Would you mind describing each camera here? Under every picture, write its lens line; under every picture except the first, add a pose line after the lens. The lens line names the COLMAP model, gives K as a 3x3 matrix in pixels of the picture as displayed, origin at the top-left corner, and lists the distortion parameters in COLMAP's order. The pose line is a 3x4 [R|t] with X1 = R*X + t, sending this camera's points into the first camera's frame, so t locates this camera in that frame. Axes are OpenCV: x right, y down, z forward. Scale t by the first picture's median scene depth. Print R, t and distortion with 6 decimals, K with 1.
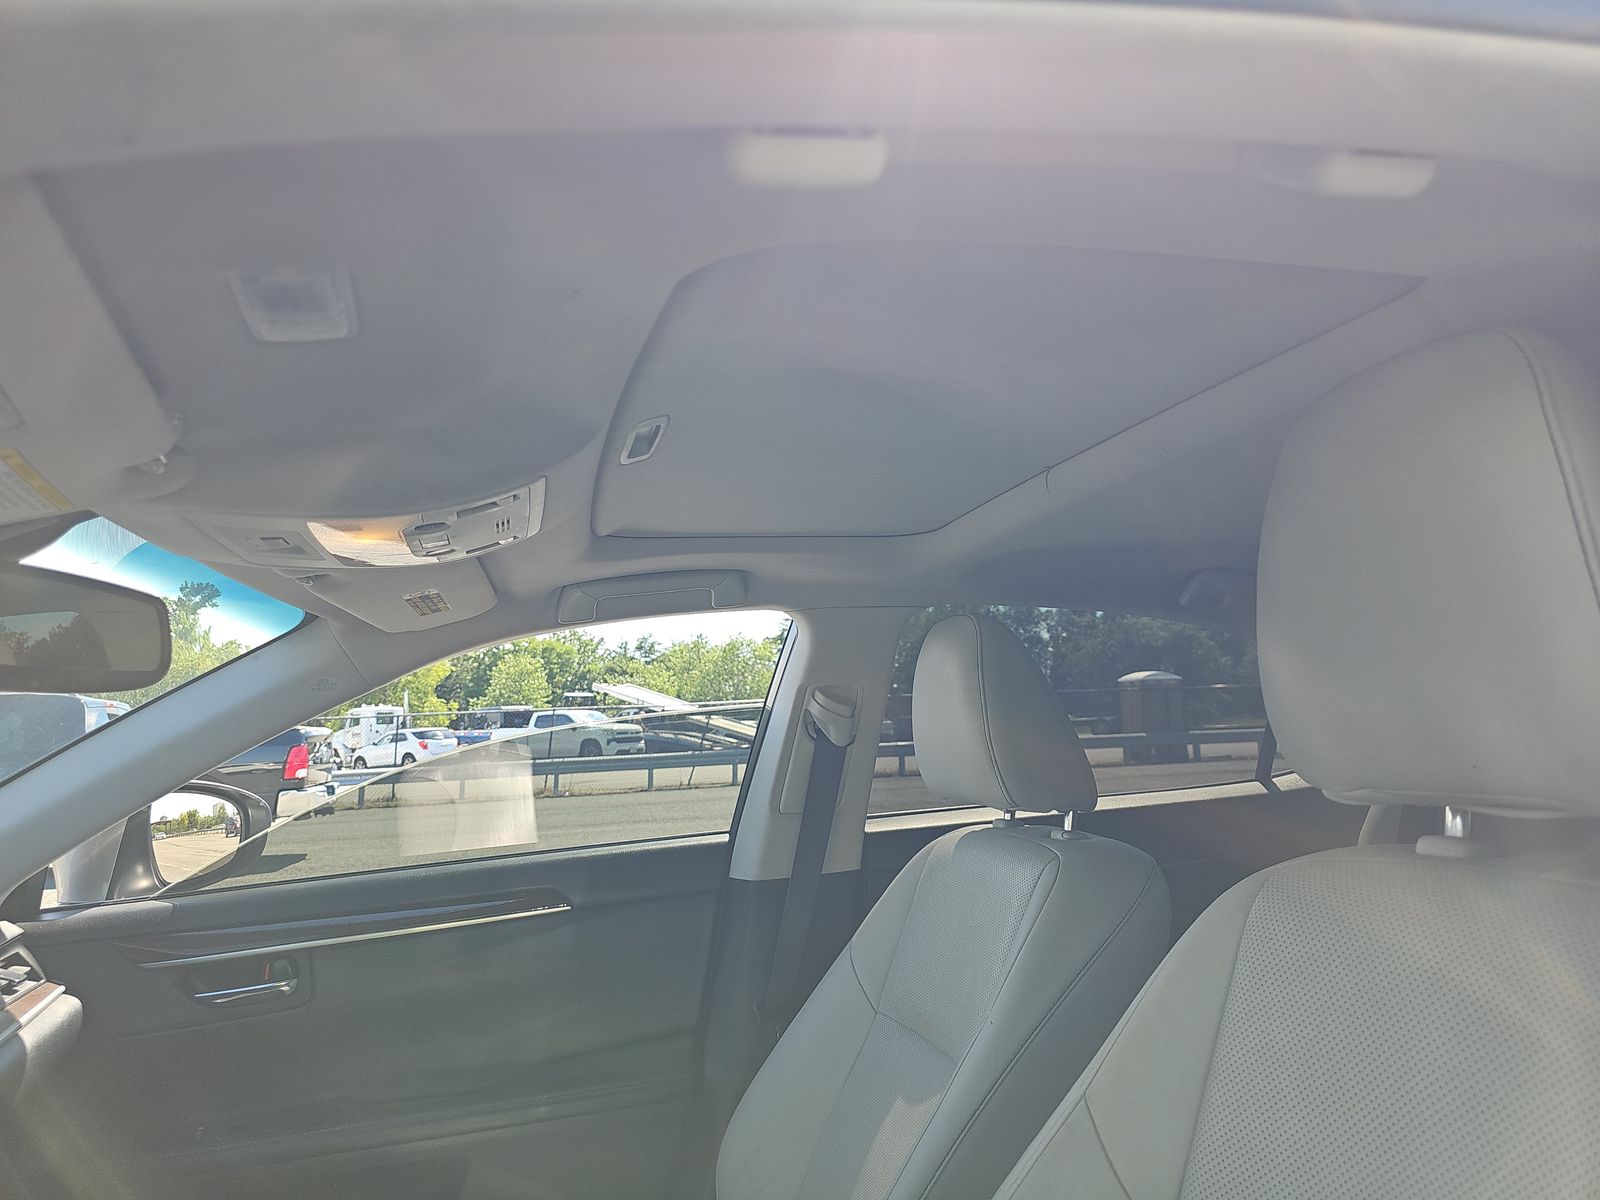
lens RADIAL K [[1060.0, 0, 801.8], [0, 1060.0, 593.7], [0, 0, 1]] dist [0.025590, -0.030999]
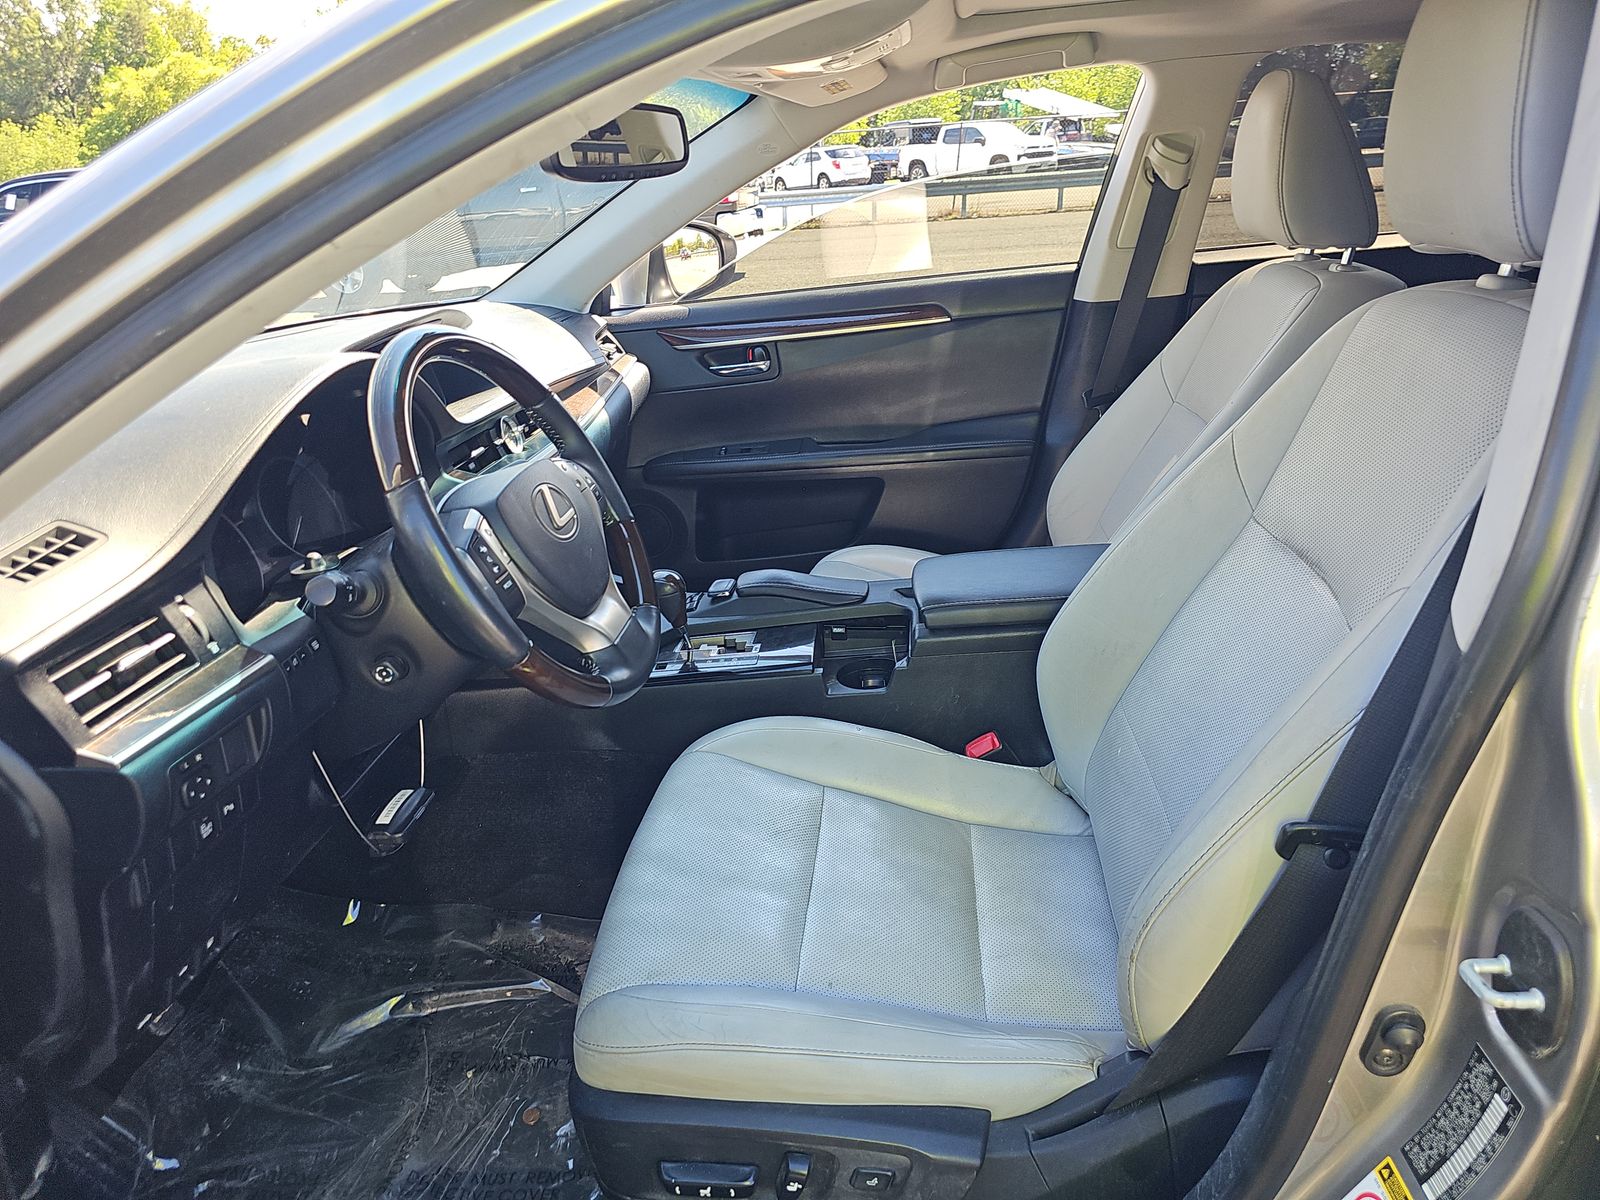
lens RADIAL K [[1060.0, 0, 808.6], [0, 1060.0, 601.1], [0, 0, 1]] dist [0.025590, -0.030999]
pose [[0.934900, 0.118349, -0.334597, 0.103703], [0.069198, 0.863889, 0.498907, -0.077110], [0.348100, -0.489581, 0.799460, -0.305168]]
